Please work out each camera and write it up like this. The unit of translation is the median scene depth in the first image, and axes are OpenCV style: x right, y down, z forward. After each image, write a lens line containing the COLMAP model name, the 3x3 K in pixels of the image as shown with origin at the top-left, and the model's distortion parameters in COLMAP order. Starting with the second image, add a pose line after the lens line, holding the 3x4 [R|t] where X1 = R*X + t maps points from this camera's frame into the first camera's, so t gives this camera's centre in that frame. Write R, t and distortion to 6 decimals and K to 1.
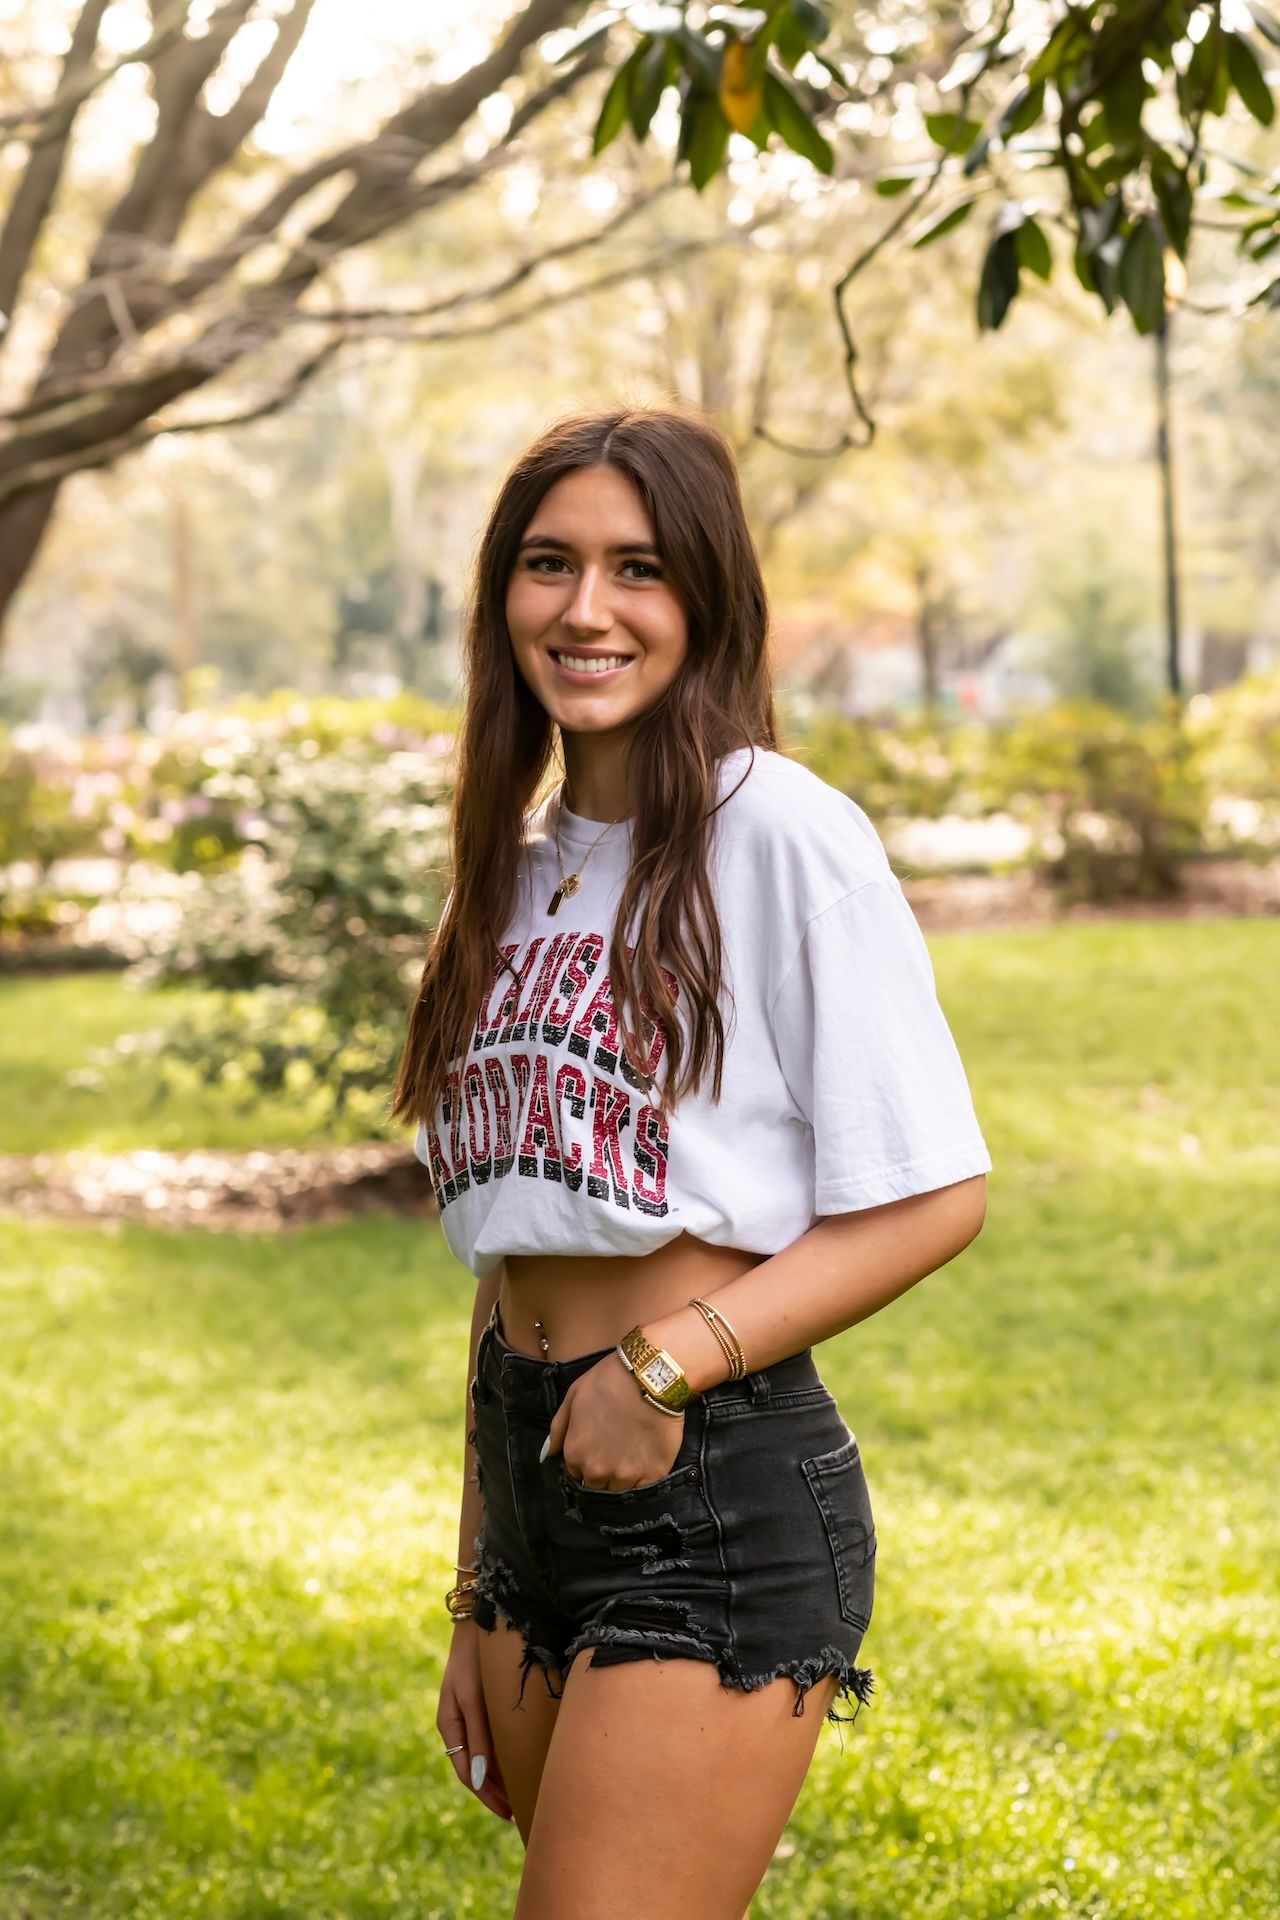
lens RADIAL K [[4618.9, 0, 640.0], [0, 4618.9, 960.0], [0, 0, 1]] dist [-0.014750, -0.348816]
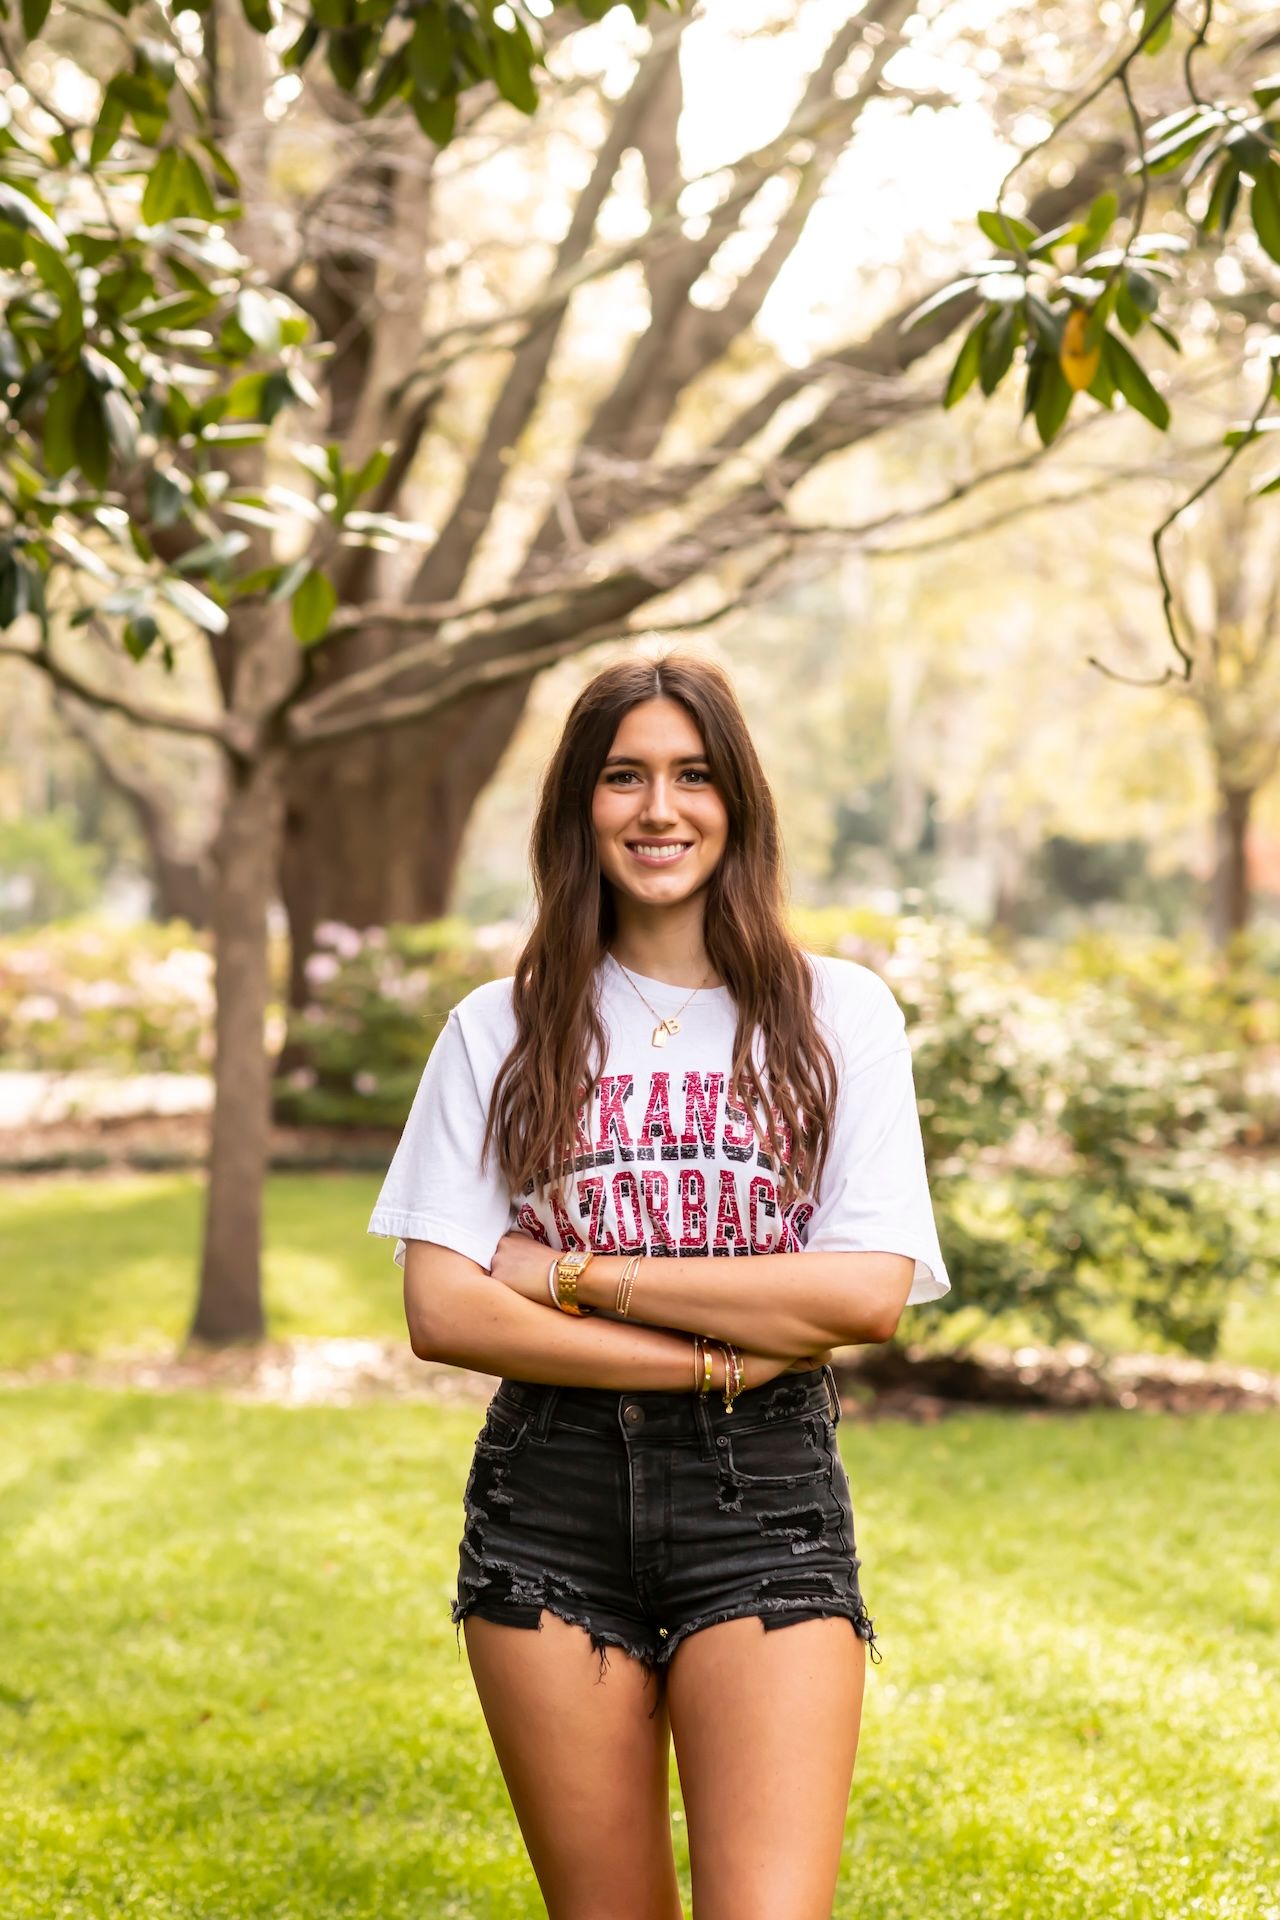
lens RADIAL K [[5185.9, 0, 662.1], [0, 5185.9, 961.8], [0, 0, 1]] dist [0.047291, -0.780962]
pose [[0.993153, 0.036577, -0.110949, 0.060762], [-0.041990, 0.998019, -0.046851, 0.017152], [0.109015, 0.051189, 0.992721, -0.214733]]
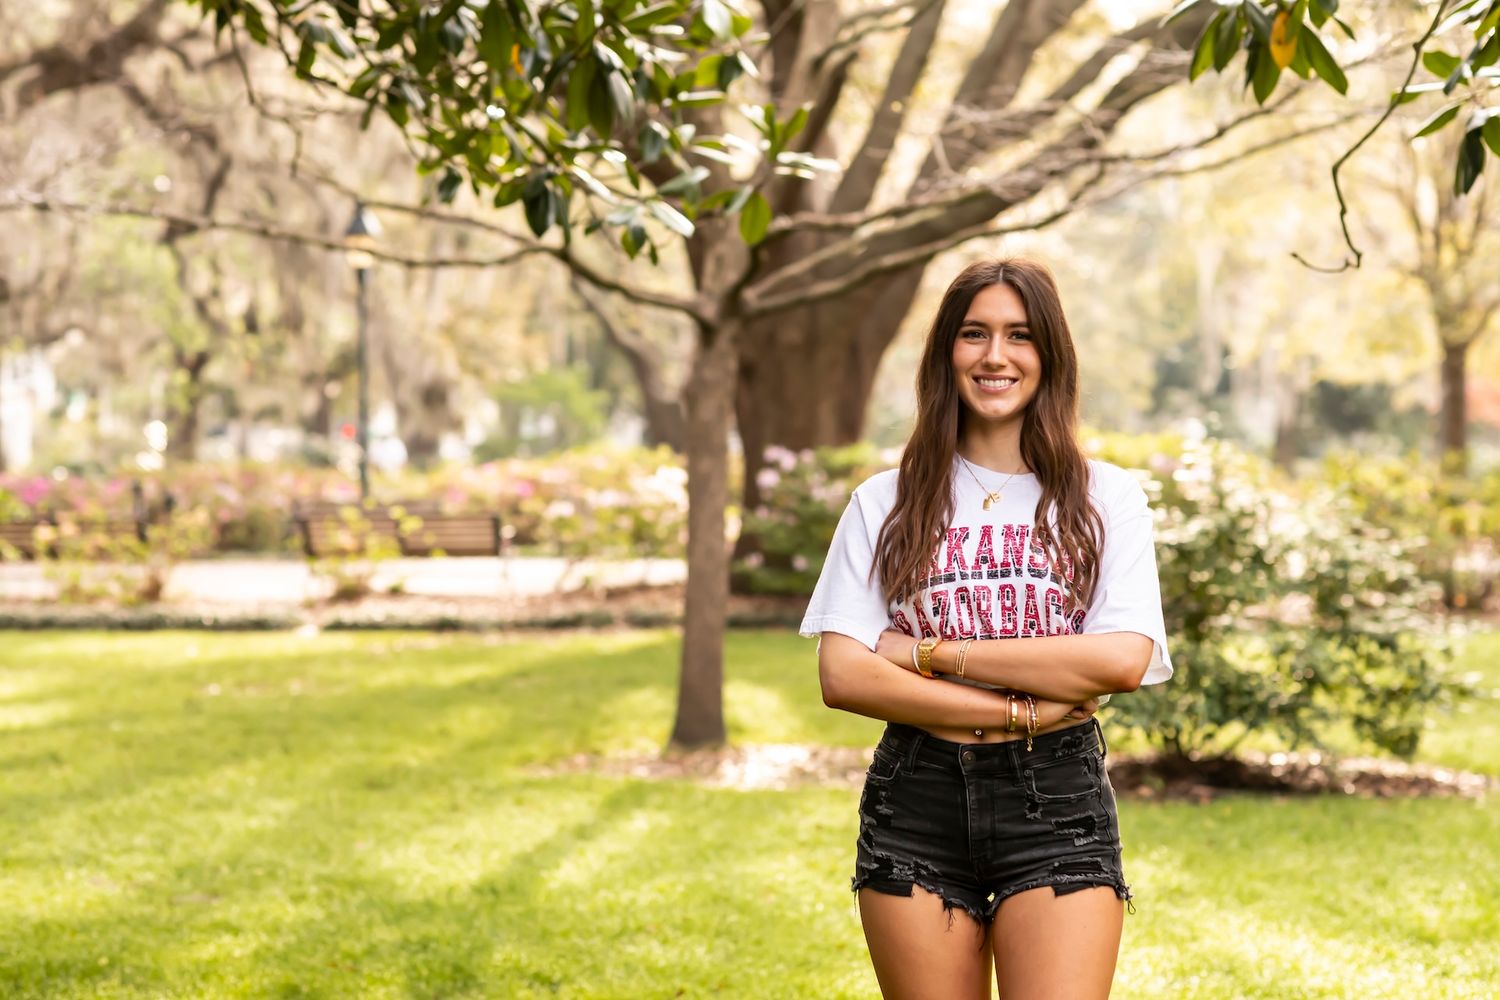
lens RADIAL K [[4051.5, 0, 749.3], [0, 4051.5, 462.4], [0, 0, 1]] dist [0.047291, -0.780962]
pose [[0.982535, 0.034109, -0.182927, 0.093978], [-0.043711, 0.997856, -0.048715, 0.029068], [0.180873, 0.055860, 0.981919, -0.362619]]
